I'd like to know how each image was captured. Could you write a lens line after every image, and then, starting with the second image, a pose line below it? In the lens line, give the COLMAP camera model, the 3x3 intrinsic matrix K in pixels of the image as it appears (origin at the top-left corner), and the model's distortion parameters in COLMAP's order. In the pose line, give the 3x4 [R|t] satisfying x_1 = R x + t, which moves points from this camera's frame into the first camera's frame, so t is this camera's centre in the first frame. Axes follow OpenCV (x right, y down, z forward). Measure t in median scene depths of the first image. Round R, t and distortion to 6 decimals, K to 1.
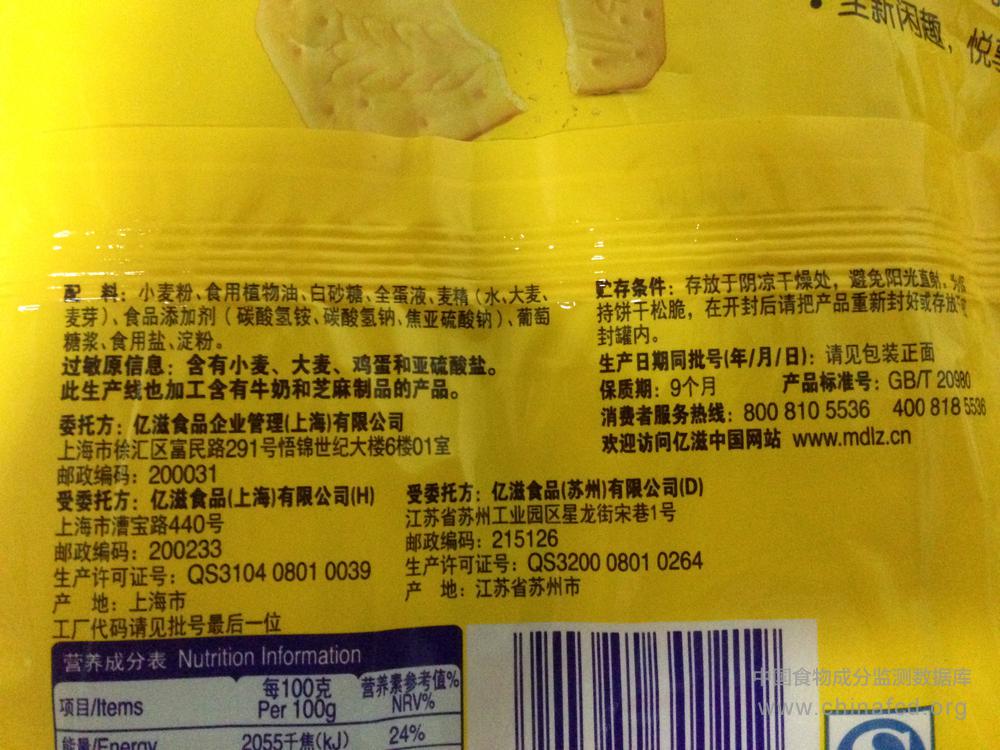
lens RADIAL K [[788.5, 0, 501.6], [0, 788.5, 395.5], [0, 0, 1]] dist [-0.000977, -0.079888]
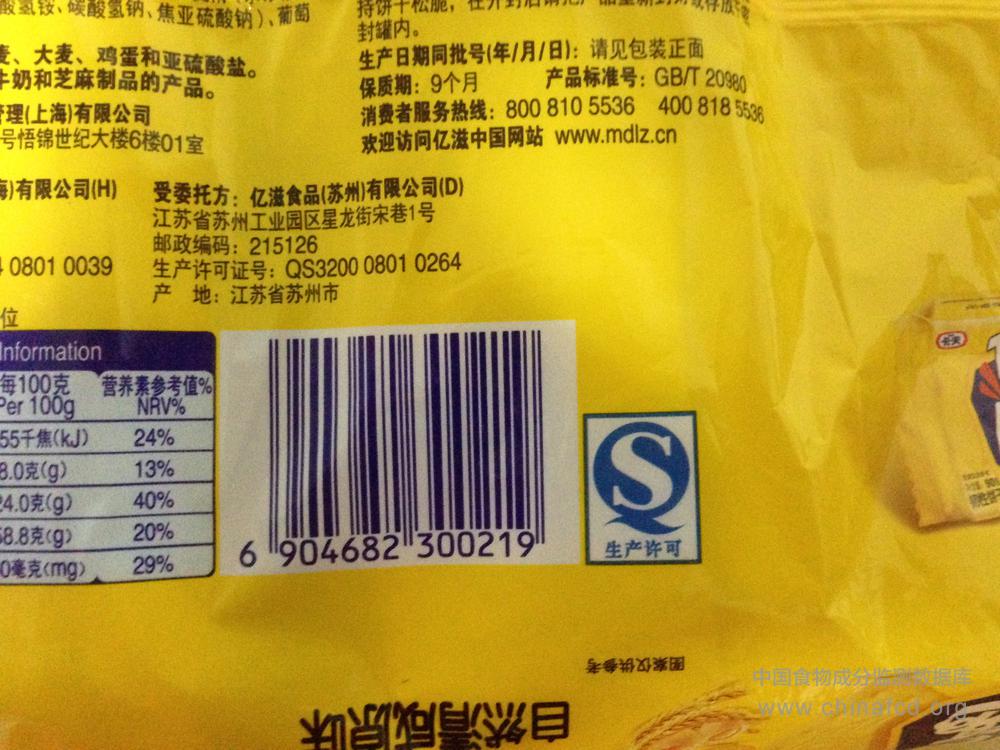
lens RADIAL K [[788.5, 0, 501.6], [0, 788.5, 395.5], [0, 0, 1]] dist [-0.000977, -0.079888]
pose [[0.998880, 0.003574, 0.047179, 0.259855], [-0.006707, 0.997769, 0.066416, 0.309331], [-0.046836, -0.066658, 0.996676, 0.016937]]
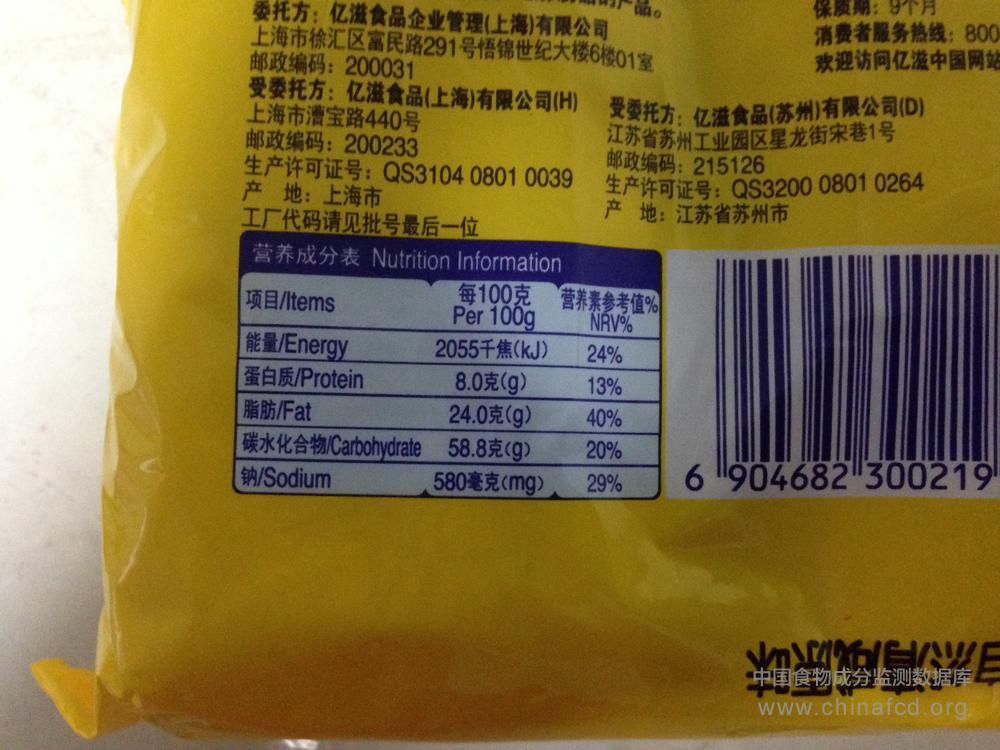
lens RADIAL K [[788.5, 0, 501.6], [0, 788.5, 395.5], [0, 0, 1]] dist [-0.000977, -0.079888]
pose [[0.999034, 0.031239, -0.030909, -0.211975], [-0.029991, 0.998747, 0.040064, 0.442486], [0.032121, -0.039099, 0.998719, 0.040529]]
